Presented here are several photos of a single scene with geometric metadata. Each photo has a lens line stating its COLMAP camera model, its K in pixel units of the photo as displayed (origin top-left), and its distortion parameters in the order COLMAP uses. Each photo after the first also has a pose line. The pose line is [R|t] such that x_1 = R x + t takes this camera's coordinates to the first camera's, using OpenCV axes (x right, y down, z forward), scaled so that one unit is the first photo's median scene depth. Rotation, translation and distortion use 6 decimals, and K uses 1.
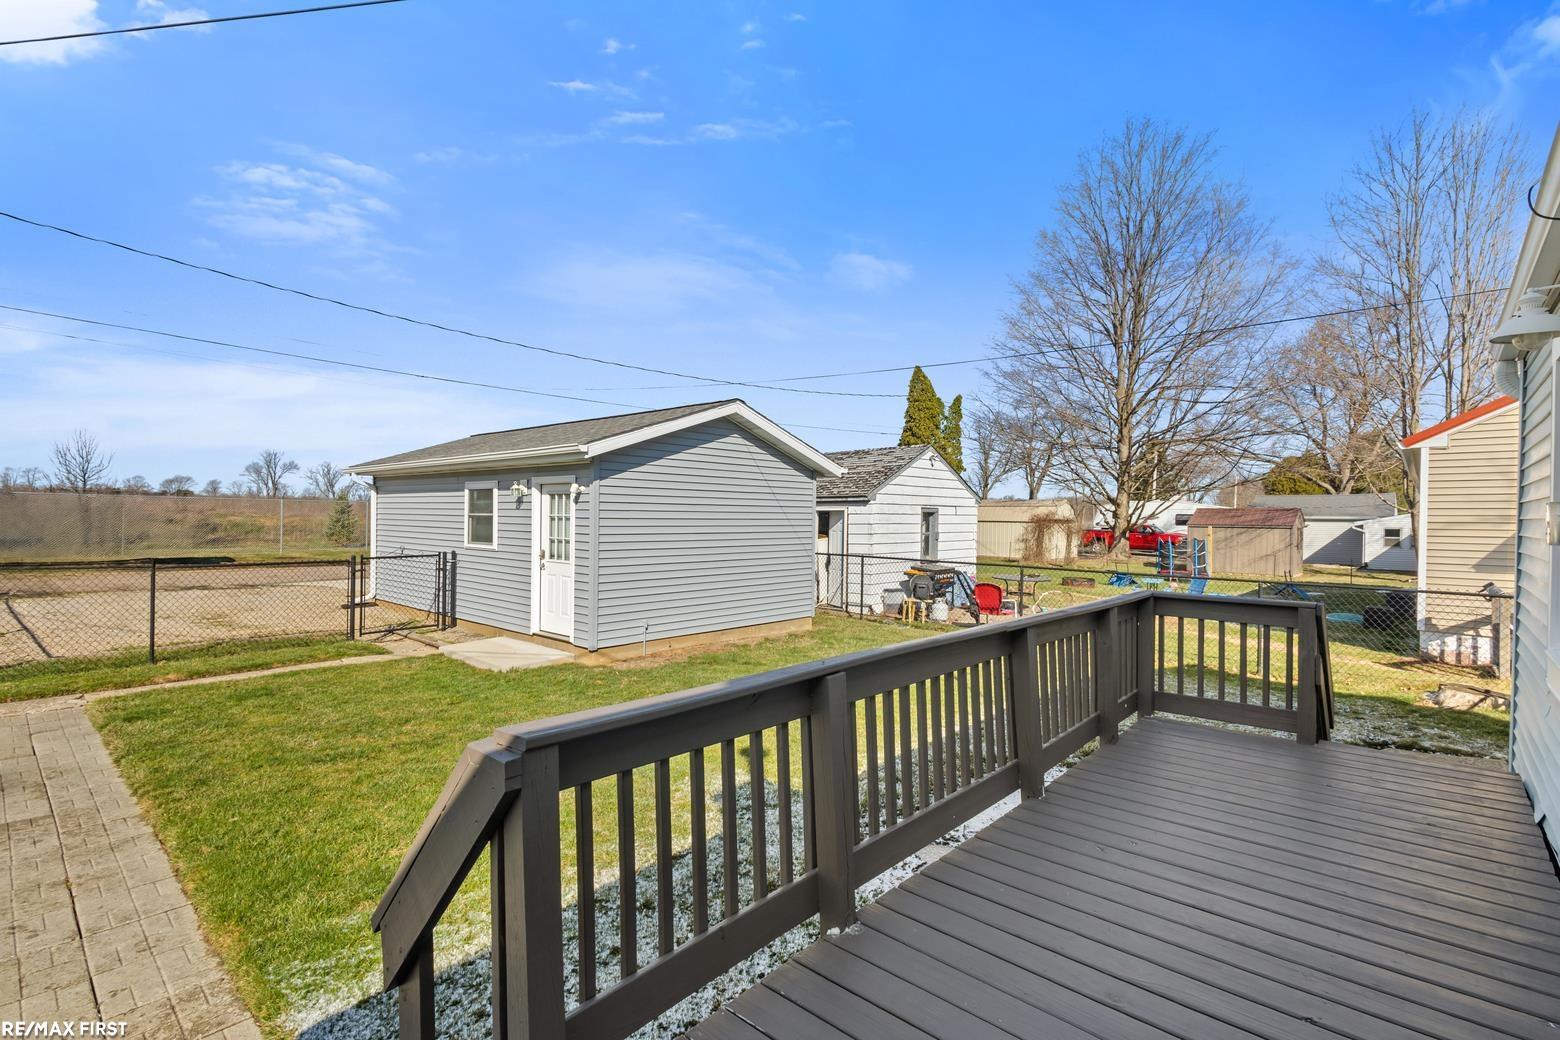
lens RADIAL K [[721.8, 0, 779.6], [0, 721.8, 513.1], [0, 0, 1]] dist [0.008329, -0.001073]
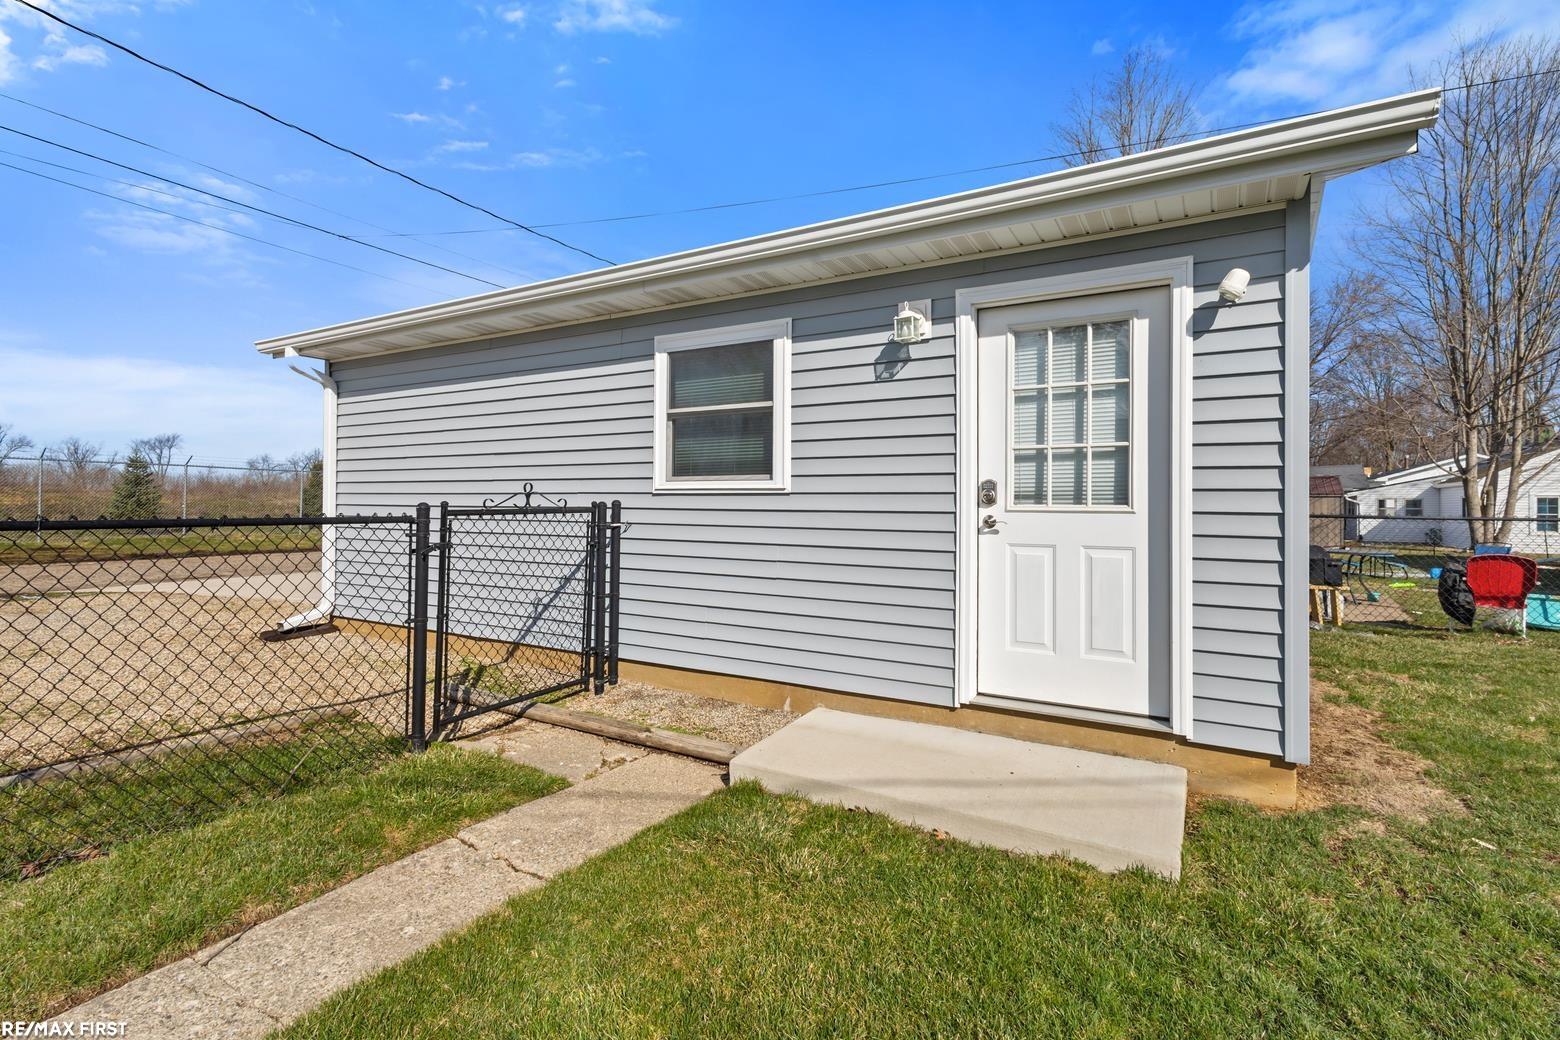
lens RADIAL K [[746.2, 0, 772.7], [0, 746.2, 488.3], [0, 0, 1]] dist [-0.001294, -0.000580]
pose [[0.980410, -0.002029, 0.196955, -0.429491], [0.005107, 0.999873, -0.015118, 0.049844], [-0.196899, 0.015828, 0.980296, 0.530970]]
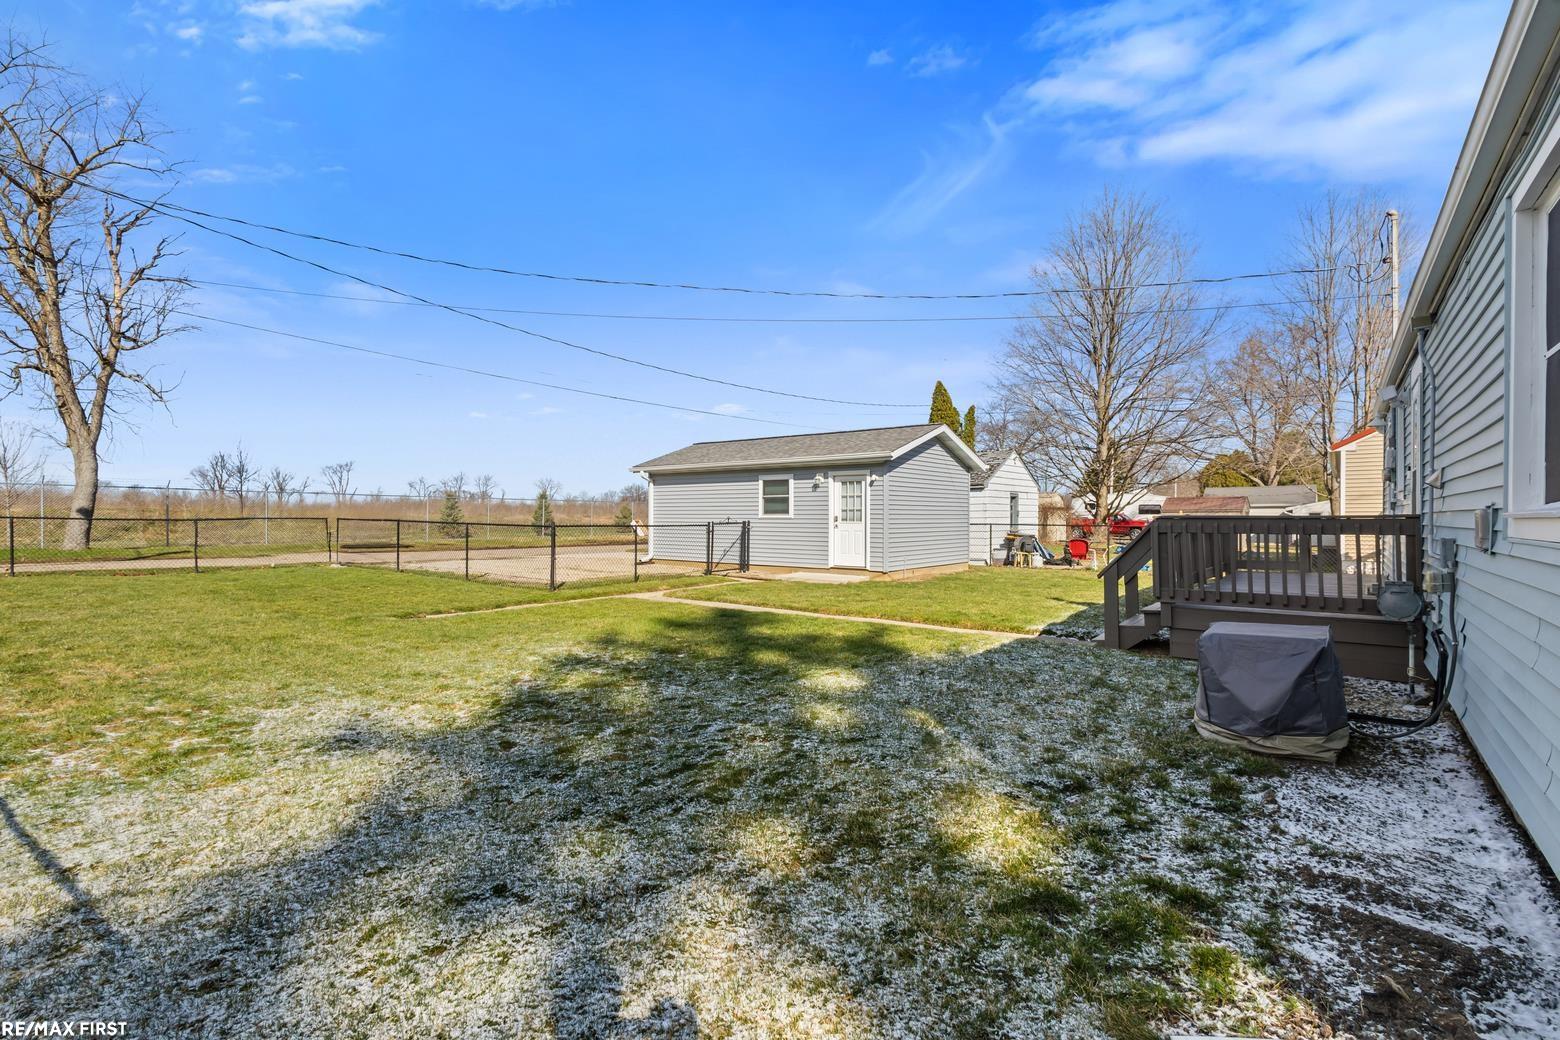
lens RADIAL K [[721.8, 0, 779.6], [0, 721.8, 513.1], [0, 0, 1]] dist [0.008329, -0.001073]
pose [[0.997301, -0.010419, 0.072680, -0.477272], [0.010450, 0.999945, -0.000042, 0.035696], [-0.072676, 0.000801, 0.997355, -0.514937]]
